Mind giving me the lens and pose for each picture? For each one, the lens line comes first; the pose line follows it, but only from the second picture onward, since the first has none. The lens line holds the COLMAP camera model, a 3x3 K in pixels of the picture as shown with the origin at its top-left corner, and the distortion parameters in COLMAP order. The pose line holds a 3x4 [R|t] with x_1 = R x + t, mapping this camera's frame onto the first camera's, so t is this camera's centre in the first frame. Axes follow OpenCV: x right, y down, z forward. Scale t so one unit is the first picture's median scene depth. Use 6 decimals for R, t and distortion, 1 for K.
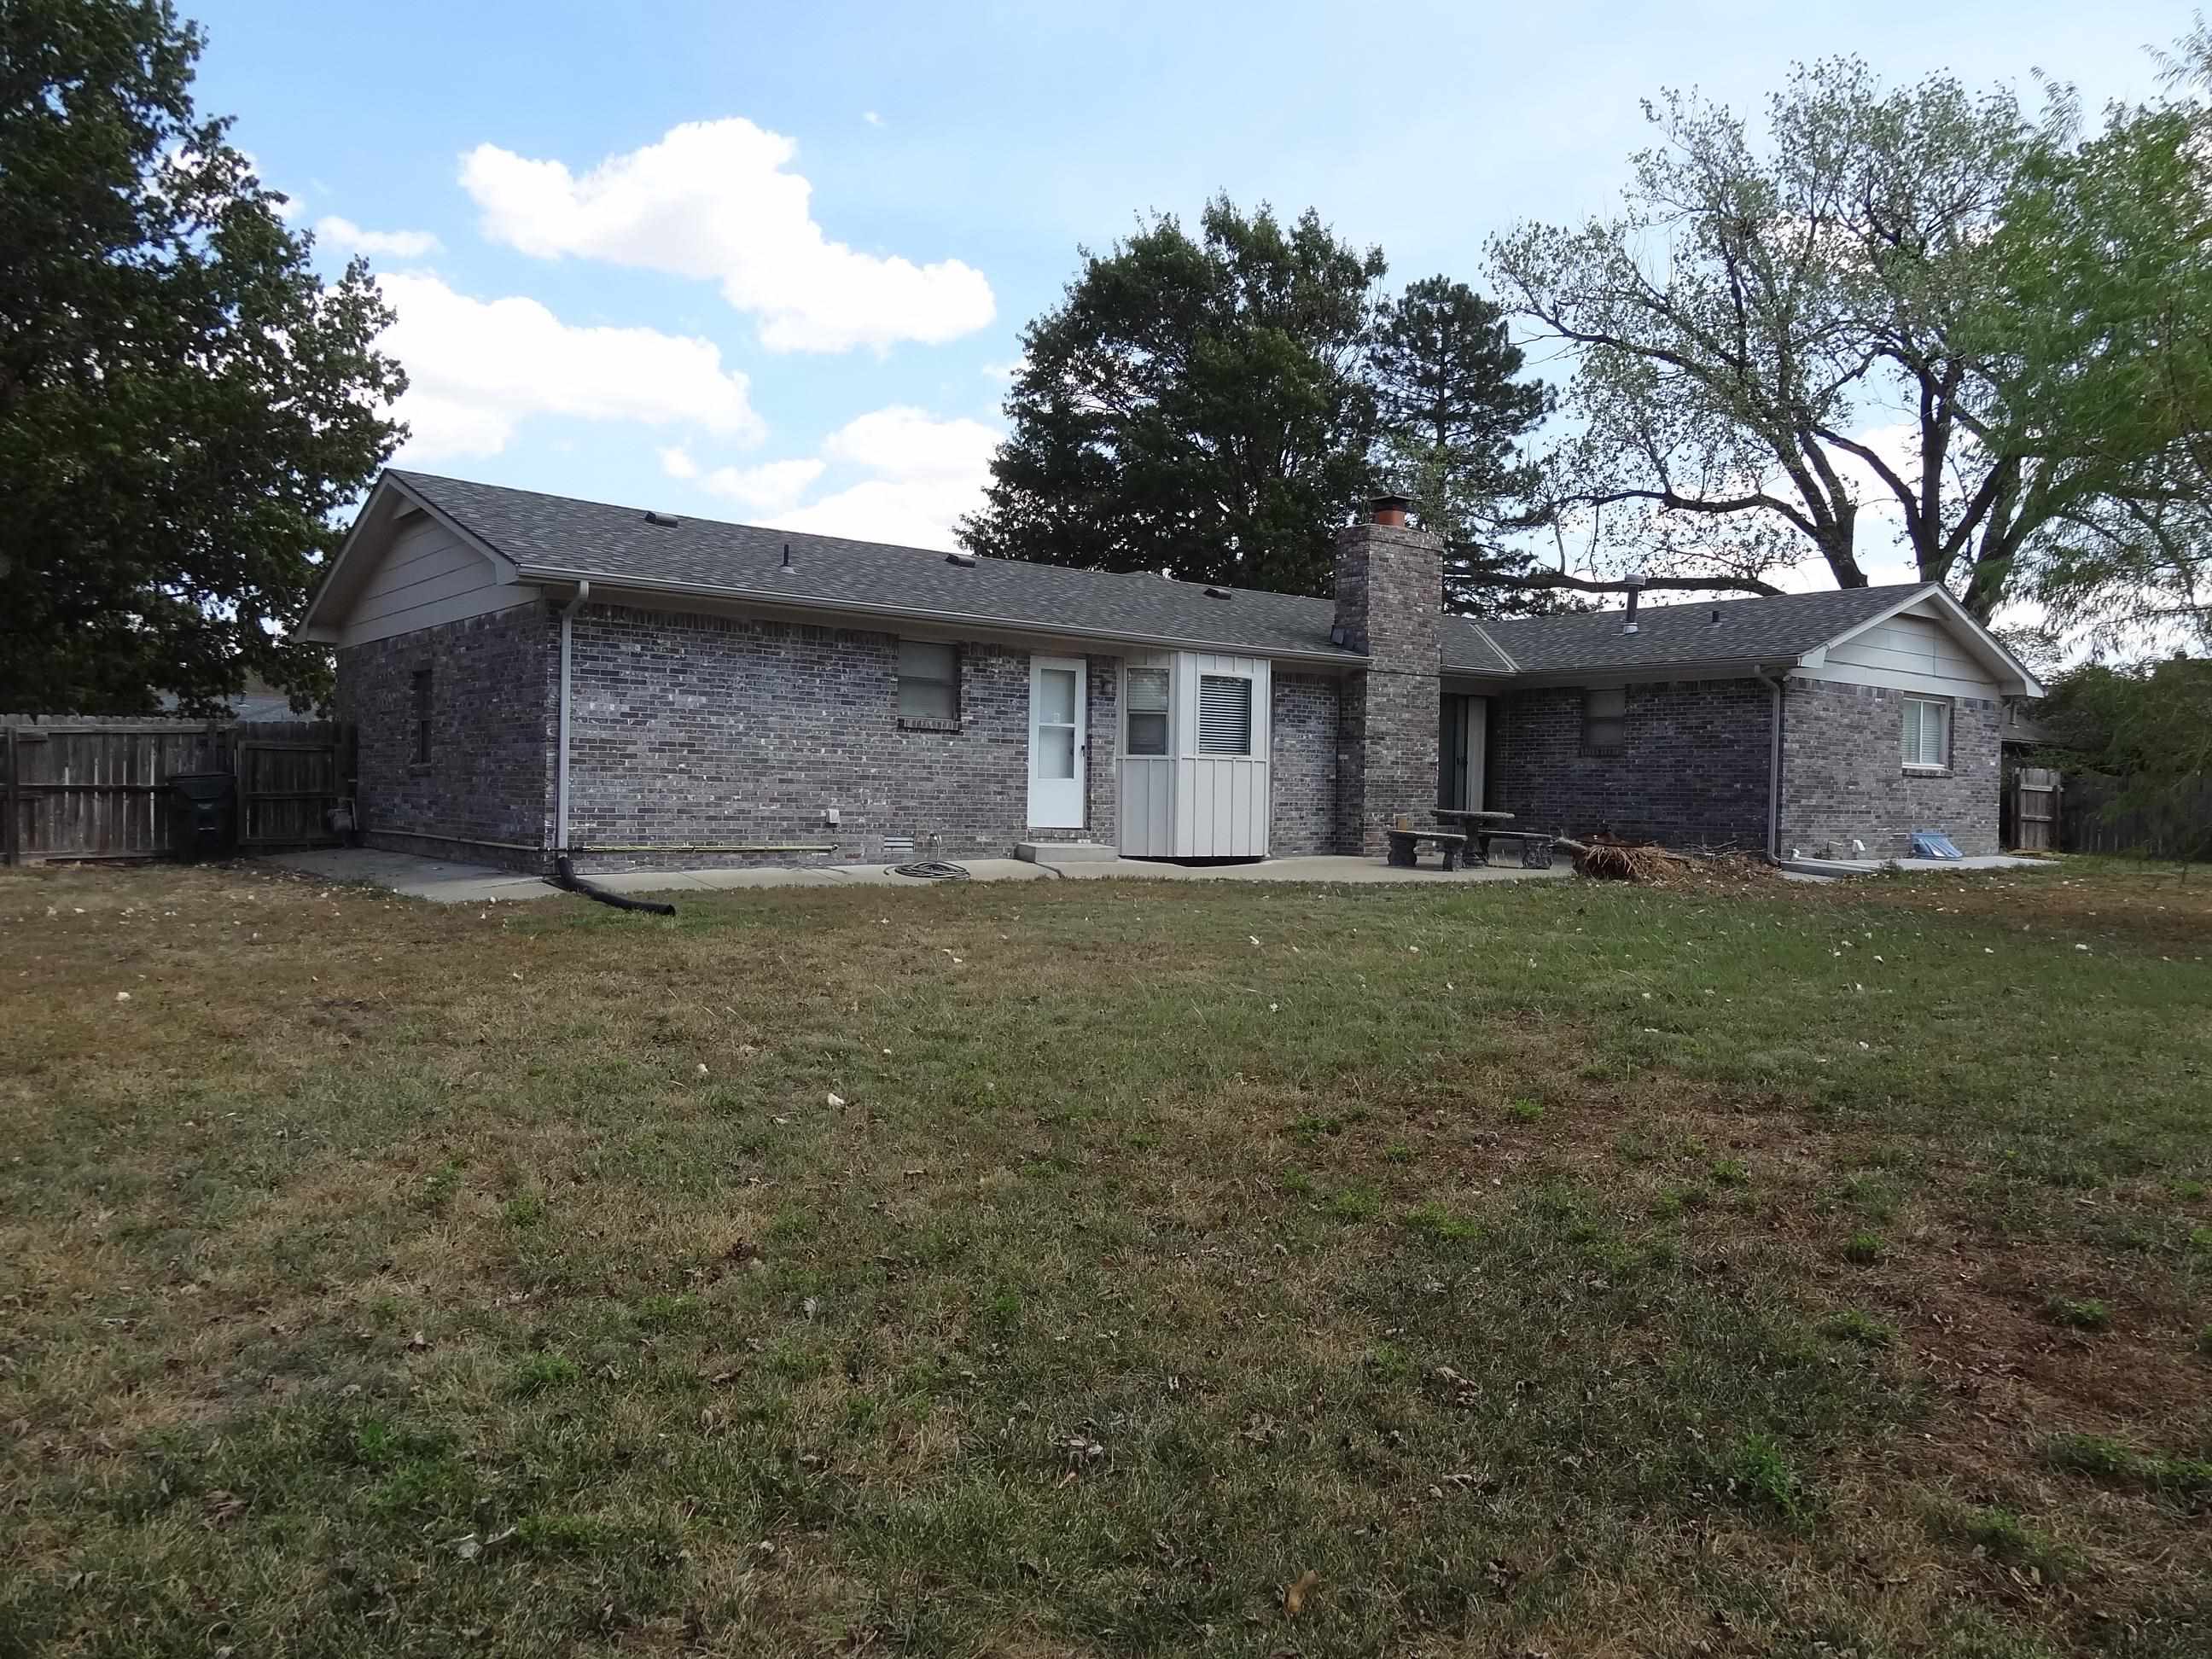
lens RADIAL K [[1539.8, 0, 1106.0], [0, 1539.8, 829.5], [0, 0, 1]] dist [-0.001451, 0.001726]
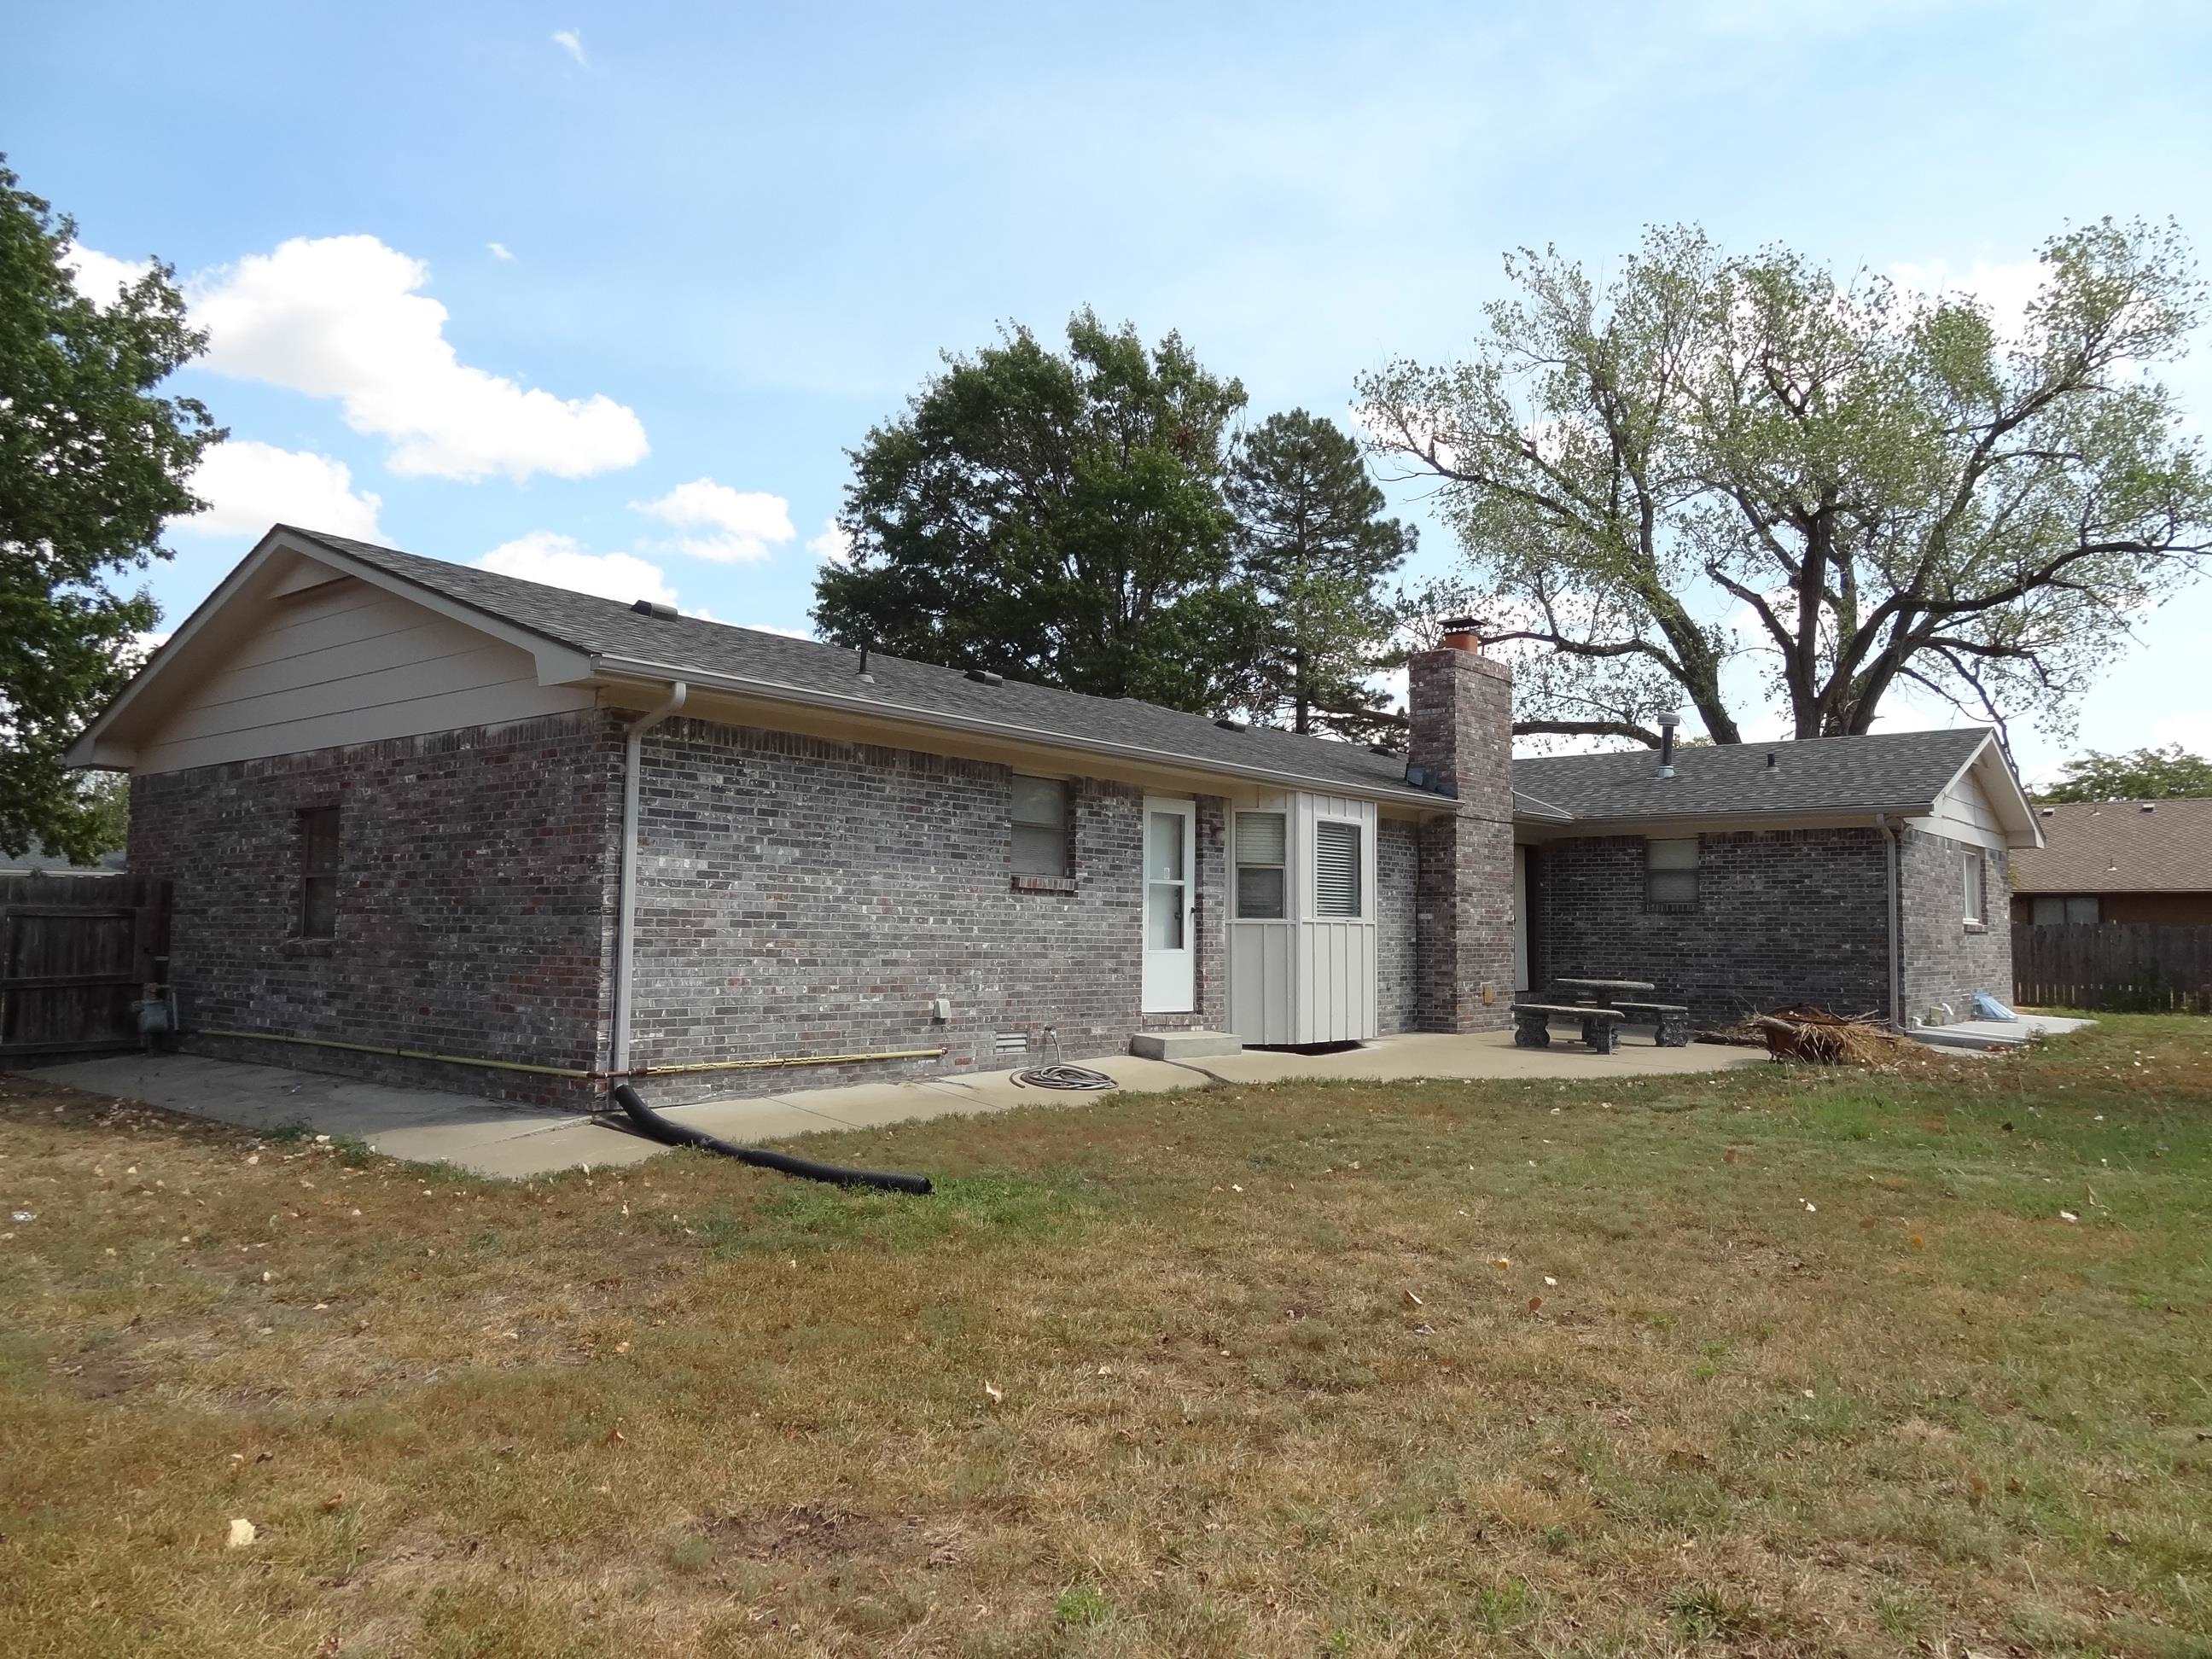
lens RADIAL K [[1539.8, 0, 1106.0], [0, 1539.8, 829.5], [0, 0, 1]] dist [-0.001451, 0.001726]
pose [[0.978184, 0.006149, 0.207649, -0.222062], [0.012505, 0.996006, -0.088404, -0.024473], [-0.207364, 0.089072, 0.974200, 0.222489]]
